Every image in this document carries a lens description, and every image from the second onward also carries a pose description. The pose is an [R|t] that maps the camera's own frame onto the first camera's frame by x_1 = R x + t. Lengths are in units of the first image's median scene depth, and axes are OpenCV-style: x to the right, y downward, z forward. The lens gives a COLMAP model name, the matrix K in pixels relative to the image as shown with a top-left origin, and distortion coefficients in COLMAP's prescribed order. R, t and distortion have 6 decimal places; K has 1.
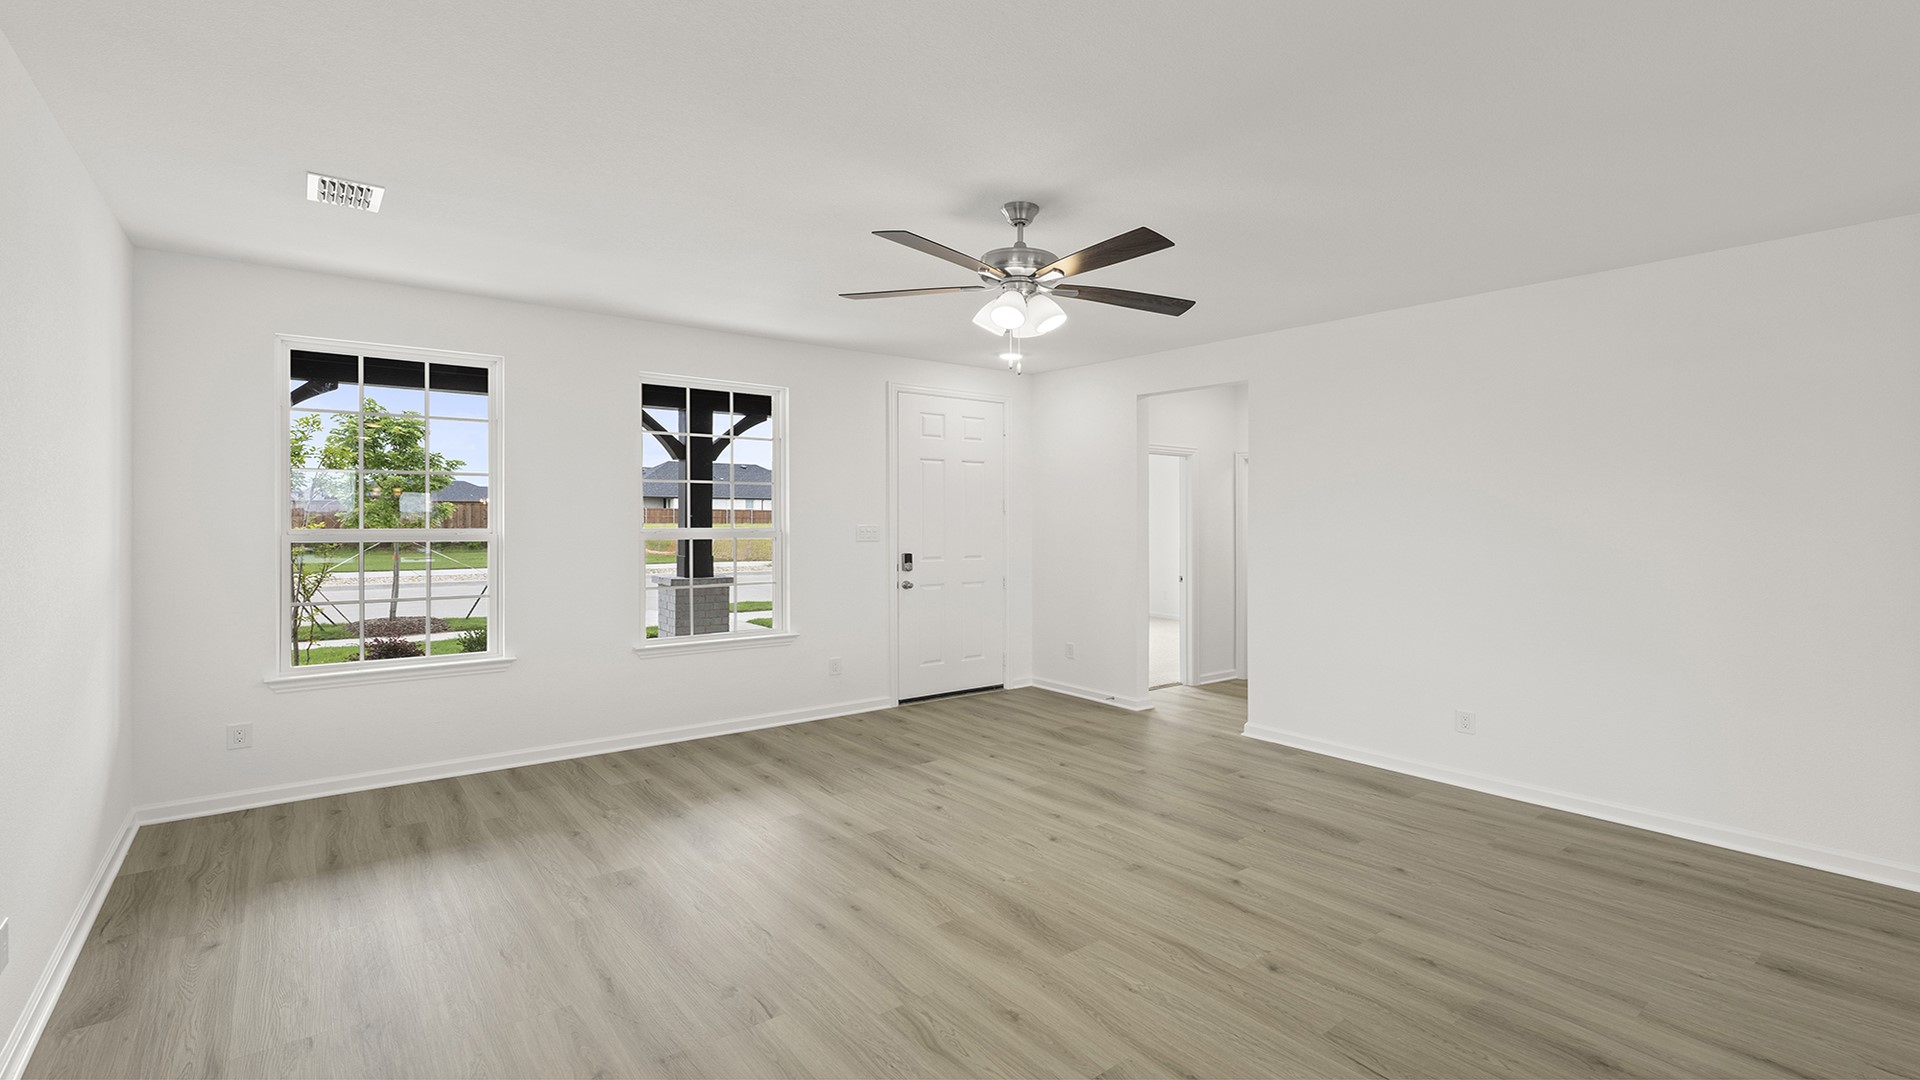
lens RADIAL K [[883.3, 0, 1006.6], [0, 883.3, 544.8], [0, 0, 1]] dist [-0.001723, -0.000131]
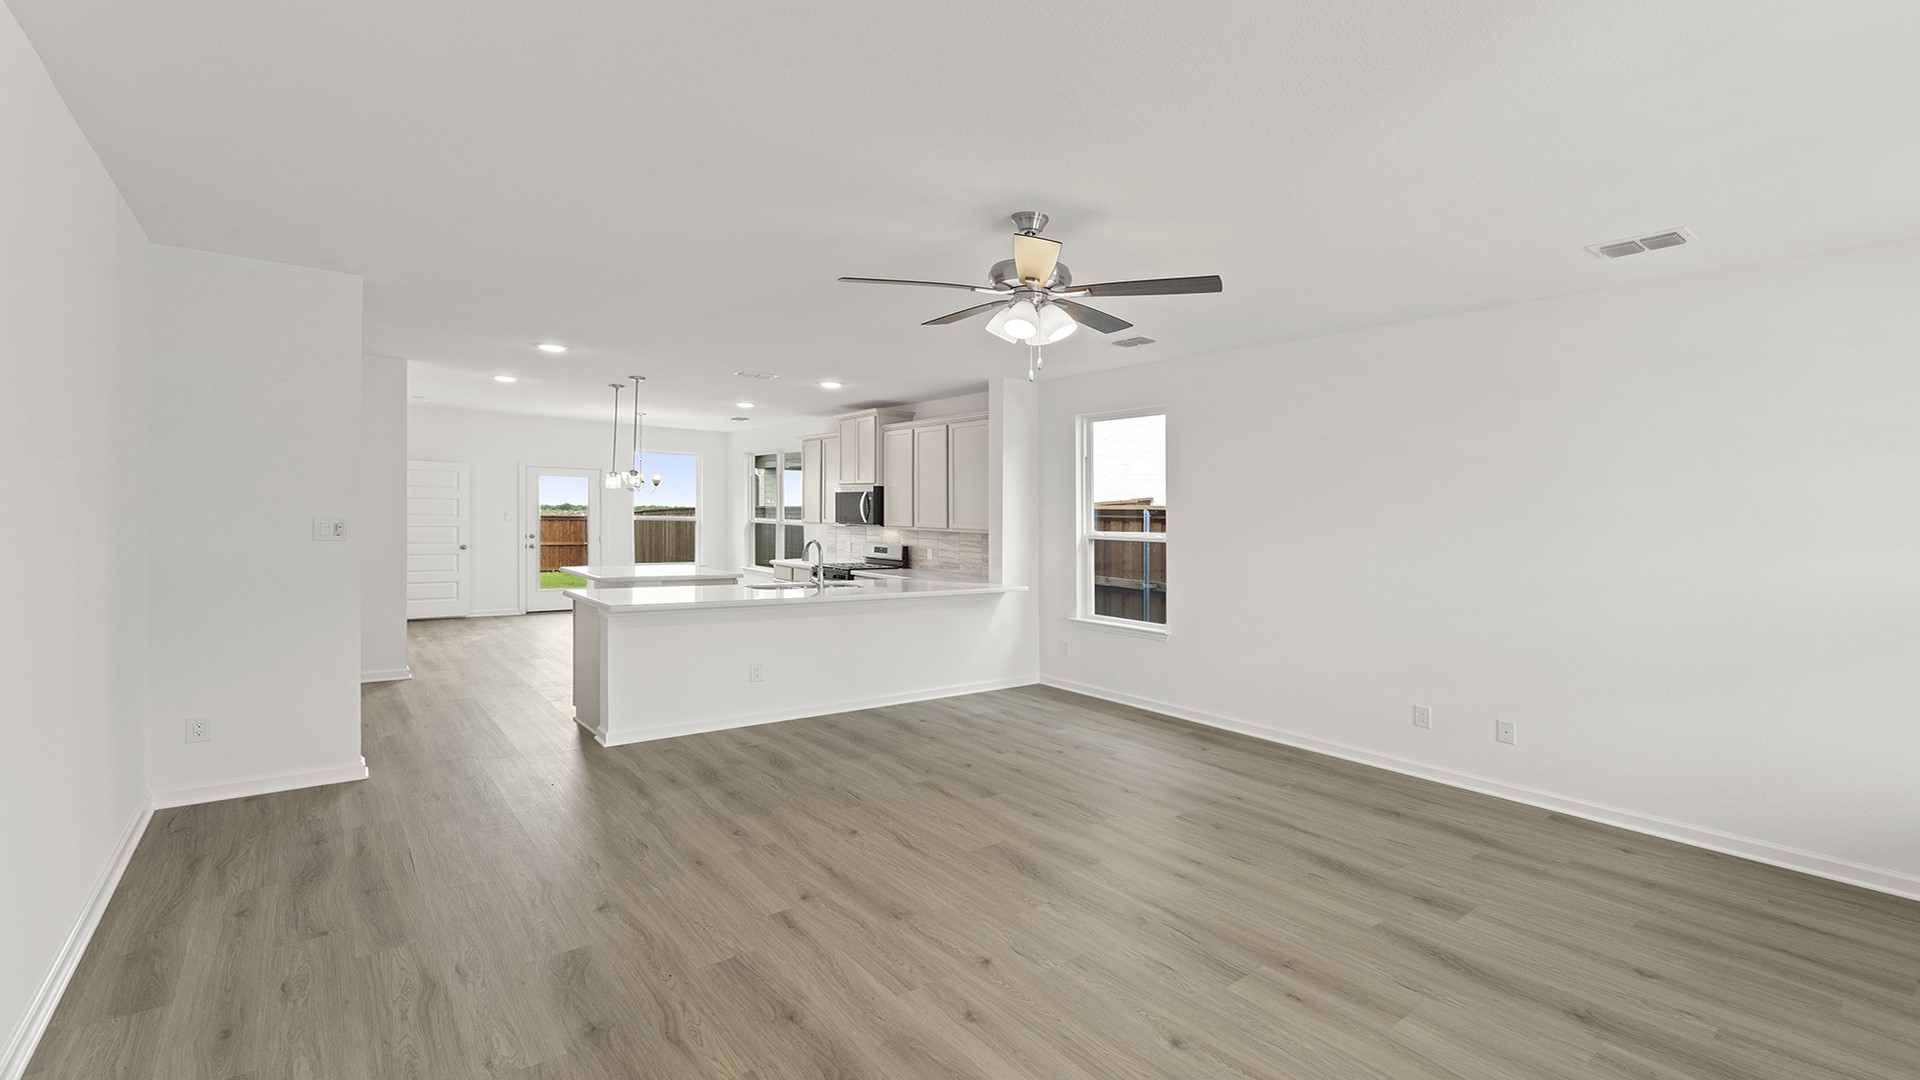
lens RADIAL K [[863.3, 0, 1024.3], [0, 863.3, 536.4], [0, 0, 1]] dist [-0.003442, -0.000085]
pose [[-0.999628, -0.026737, -0.005303, 0.036488], [-0.026998, 0.997976, 0.057572, -0.062607], [0.003753, 0.057694, -0.998327, 1.792297]]
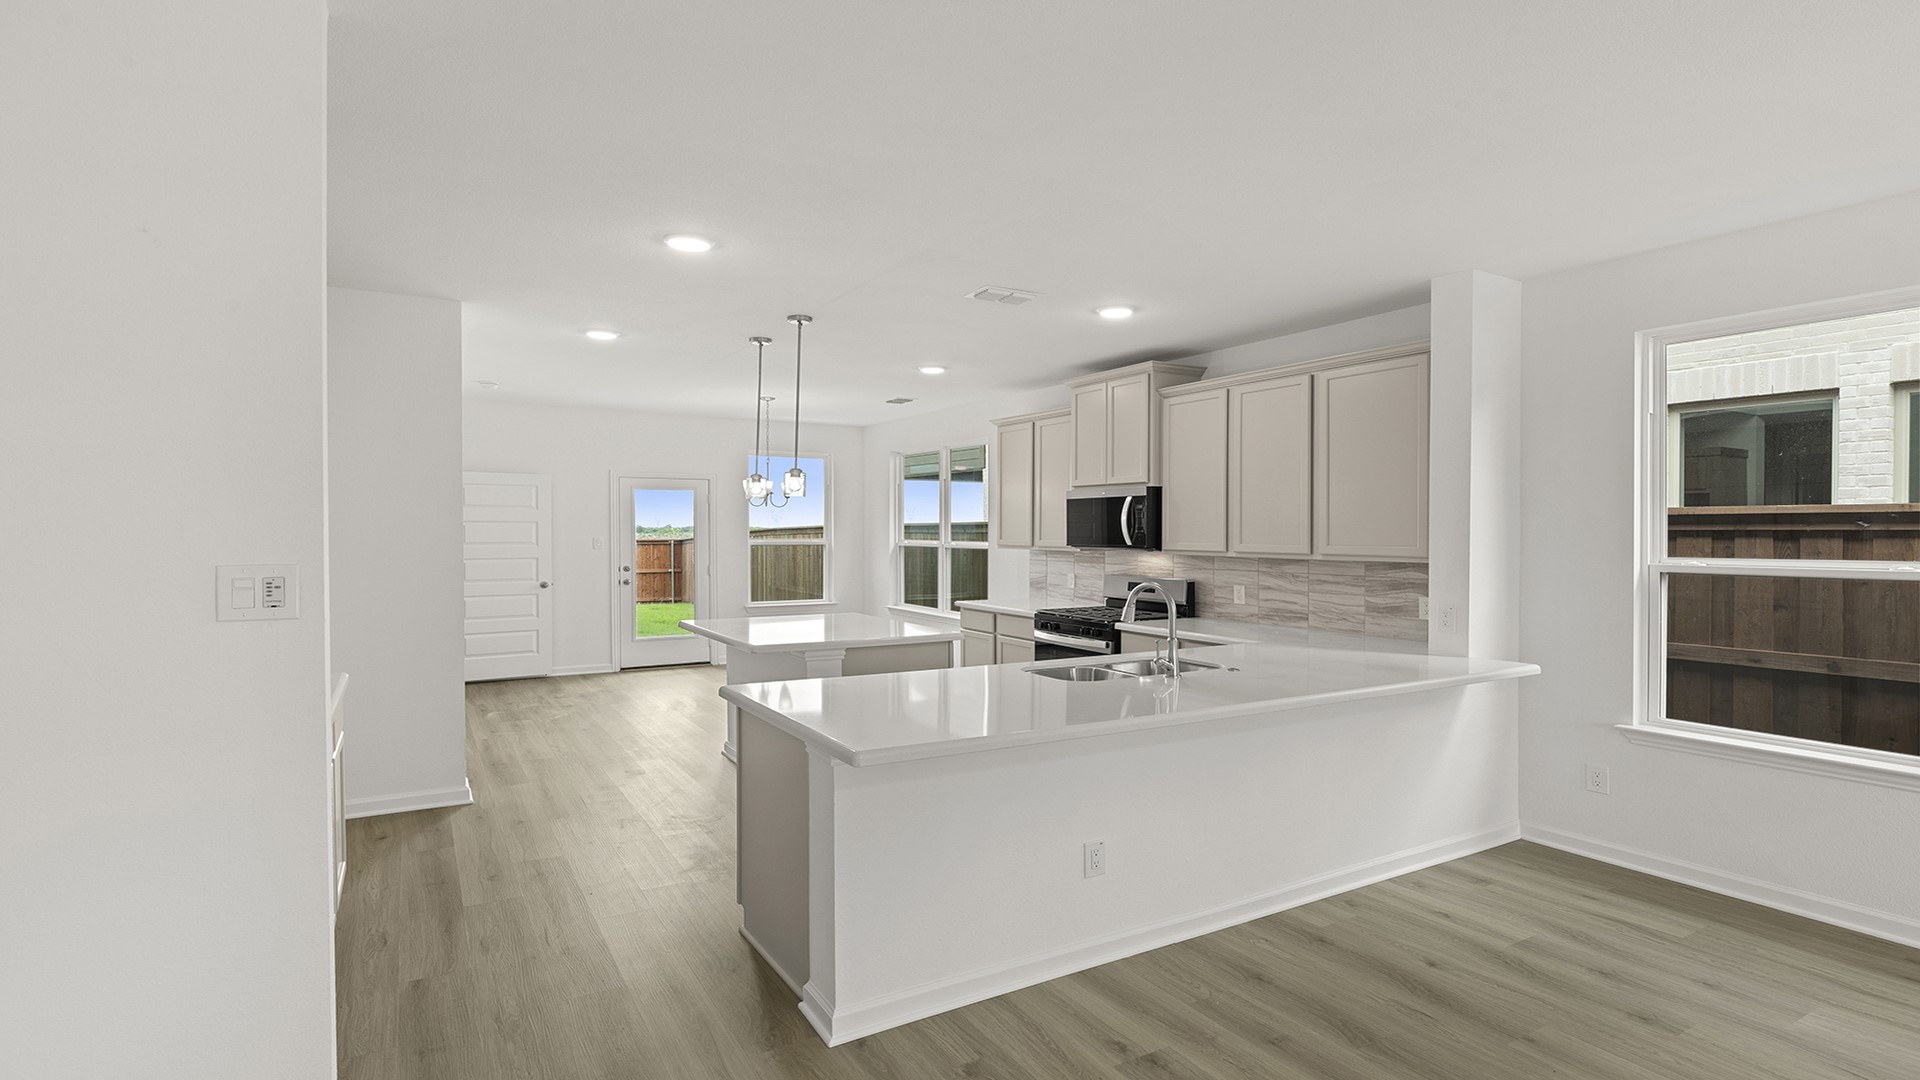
lens RADIAL K [[939.8, 0, 949.3], [0, 939.8, 541.5], [0, 0, 1]] dist [-0.000236, 0.000130]
pose [[-0.986690, -0.010415, 0.162276, 0.505233], [-0.002796, 0.998886, 0.047111, -0.034175], [-0.162586, 0.046030, -0.985620, 1.071041]]
